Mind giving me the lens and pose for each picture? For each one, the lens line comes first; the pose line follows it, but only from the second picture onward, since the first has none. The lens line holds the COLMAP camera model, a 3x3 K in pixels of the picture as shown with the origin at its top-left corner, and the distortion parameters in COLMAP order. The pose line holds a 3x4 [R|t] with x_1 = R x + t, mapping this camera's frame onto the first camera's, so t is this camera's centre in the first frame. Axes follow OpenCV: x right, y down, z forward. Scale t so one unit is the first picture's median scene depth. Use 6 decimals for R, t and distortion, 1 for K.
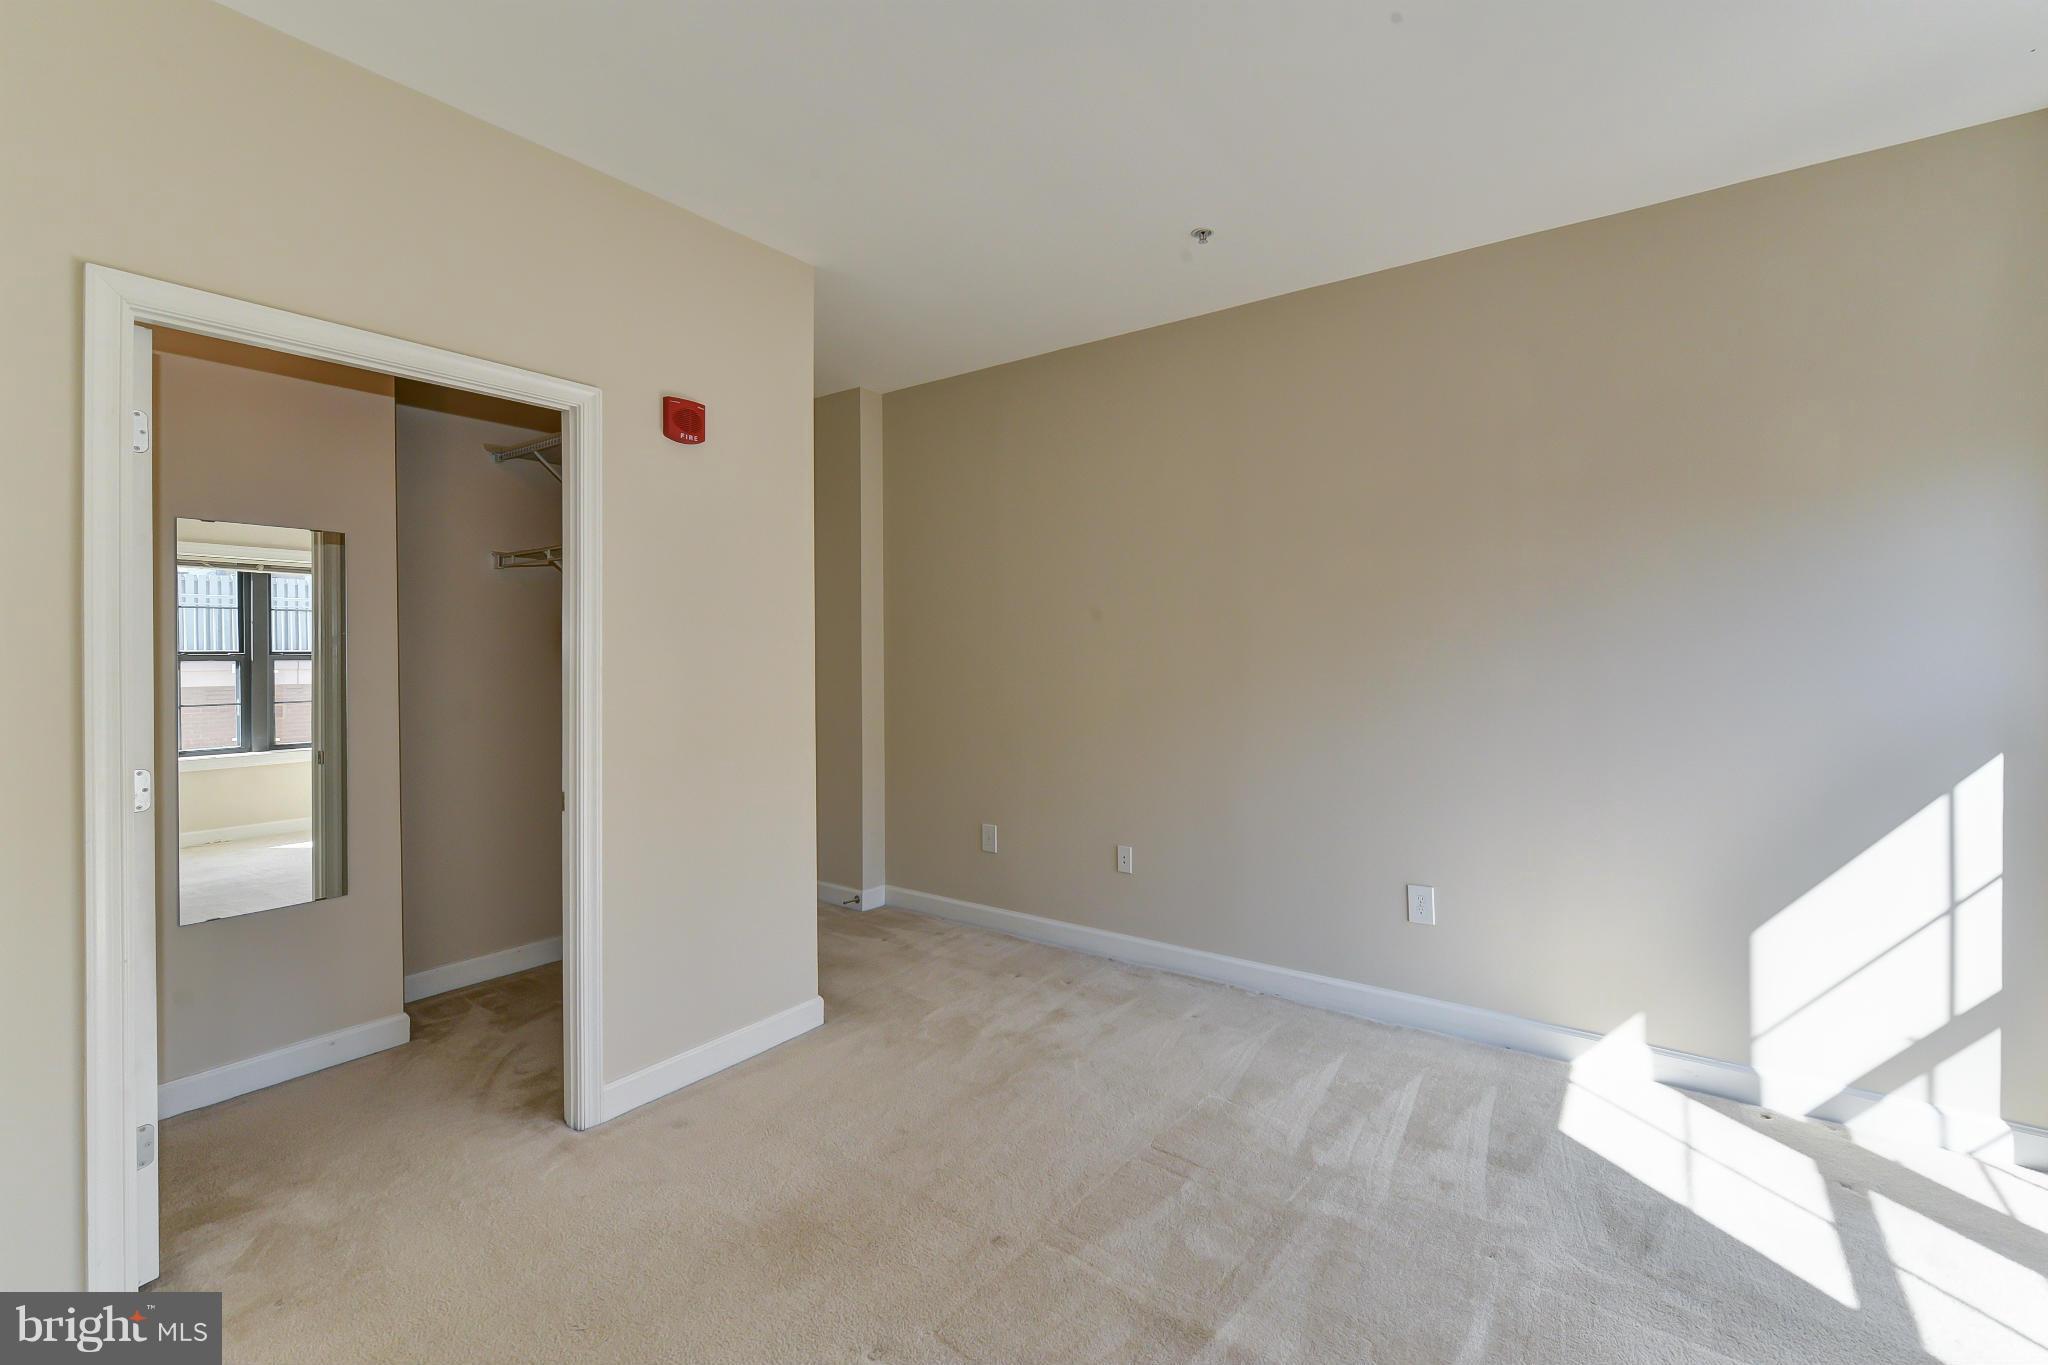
lens RADIAL K [[892.4, 0, 1092.6], [0, 892.4, 632.4], [0, 0, 1]] dist [-0.001097, -0.000065]
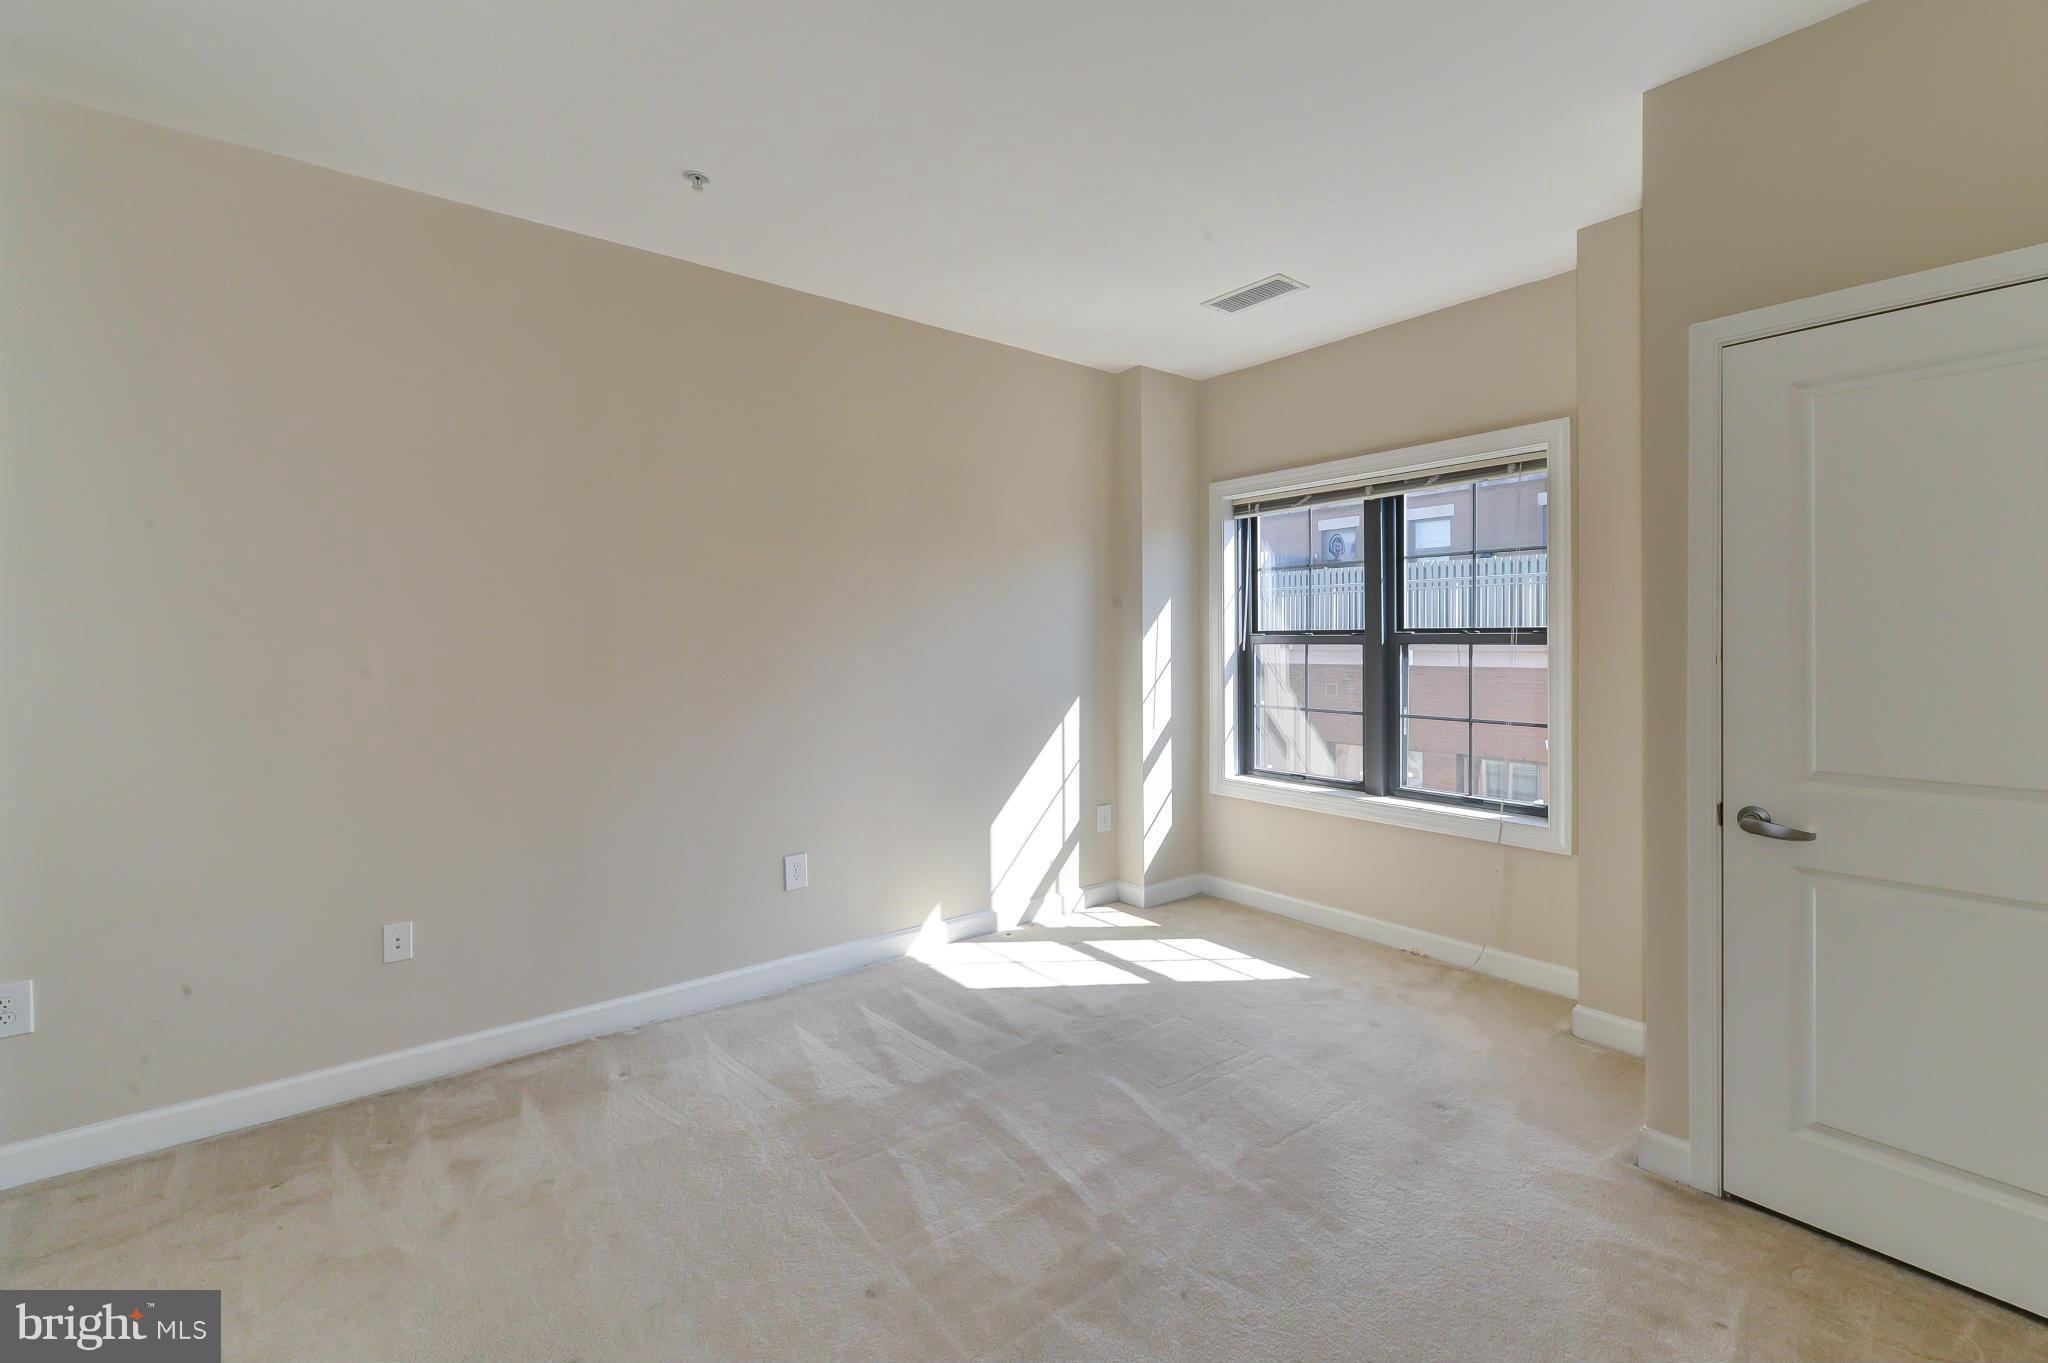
lens RADIAL K [[892.4, 0, 1092.6], [0, 892.4, 631.4], [0, 0, 1]] dist [-0.001097, -0.000065]
pose [[0.241804, 0.017370, 0.970170, -0.787880], [-0.018538, 0.999740, -0.013279, 0.017023], [-0.970148, -0.014774, 0.242063, 0.481630]]
